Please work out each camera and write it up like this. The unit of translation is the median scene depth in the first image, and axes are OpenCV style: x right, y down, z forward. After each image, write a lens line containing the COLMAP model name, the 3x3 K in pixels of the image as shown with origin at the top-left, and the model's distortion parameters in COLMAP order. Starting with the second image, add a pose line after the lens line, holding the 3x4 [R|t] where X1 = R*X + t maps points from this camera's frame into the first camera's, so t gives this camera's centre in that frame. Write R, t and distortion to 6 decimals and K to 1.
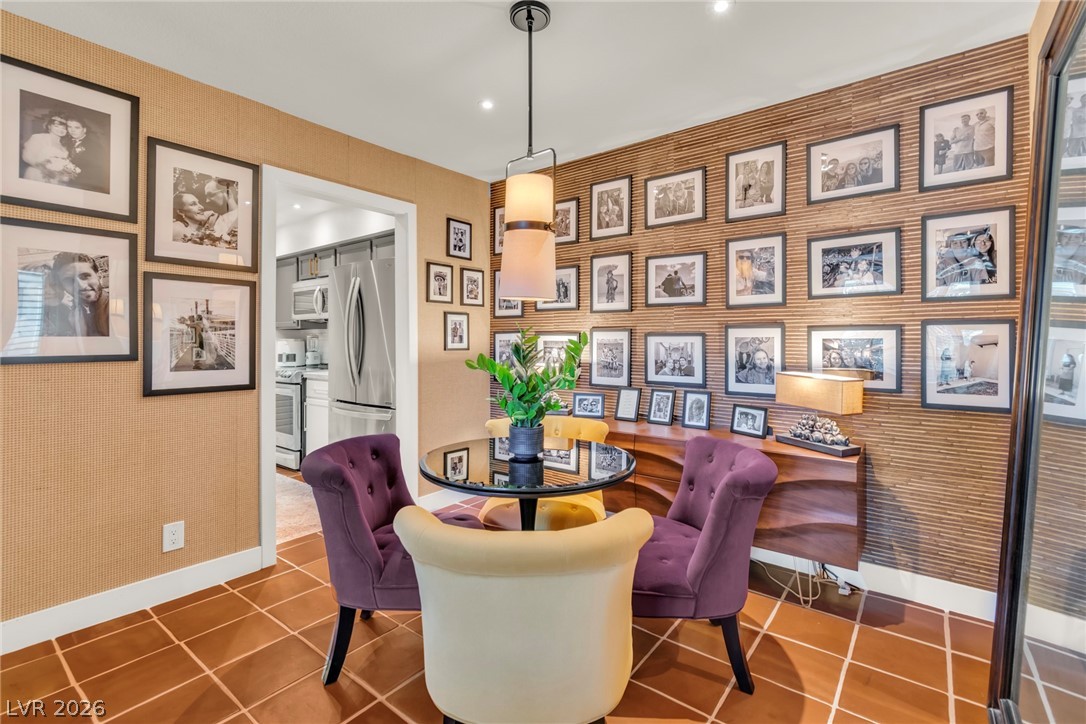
lens RADIAL K [[485.8, 0, 547.5], [0, 485.8, 337.9], [0, 0, 1]] dist [0.007060, -0.003100]
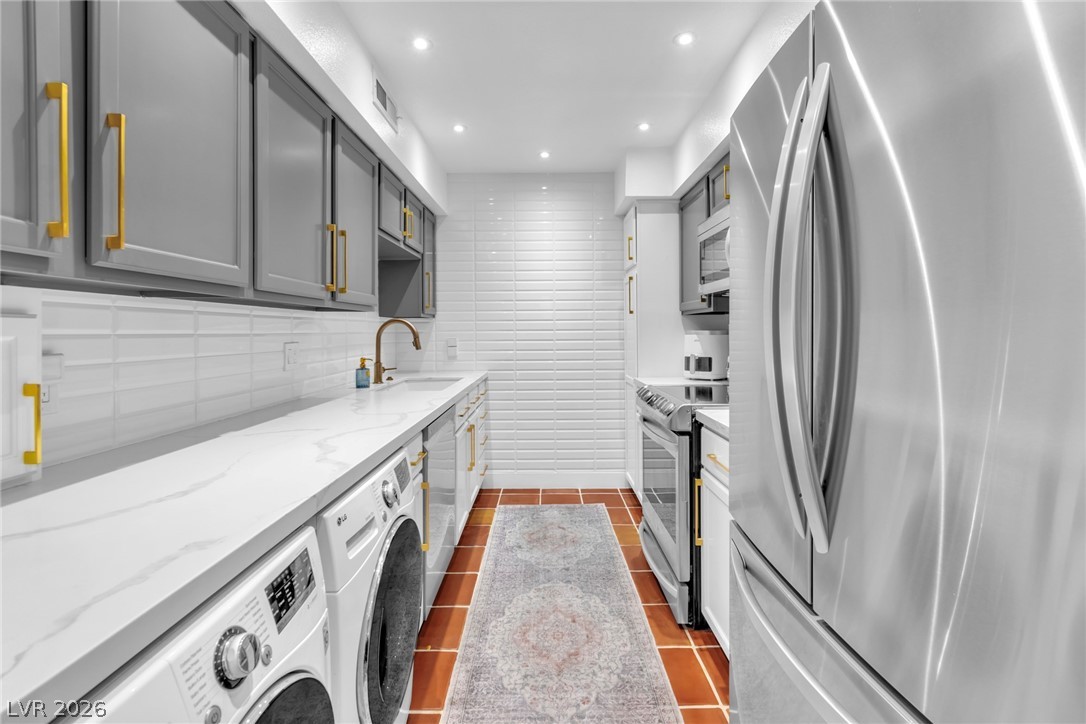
lens RADIAL K [[485.8, 0, 561.8], [0, 485.8, 337.6], [0, 0, 1]] dist [0.007060, -0.003100]
pose [[0.655458, 0.008926, -0.755179, -0.402854], [0.006754, 0.999821, 0.017679, -0.005398], [0.755202, -0.016688, 0.655280, 1.005002]]
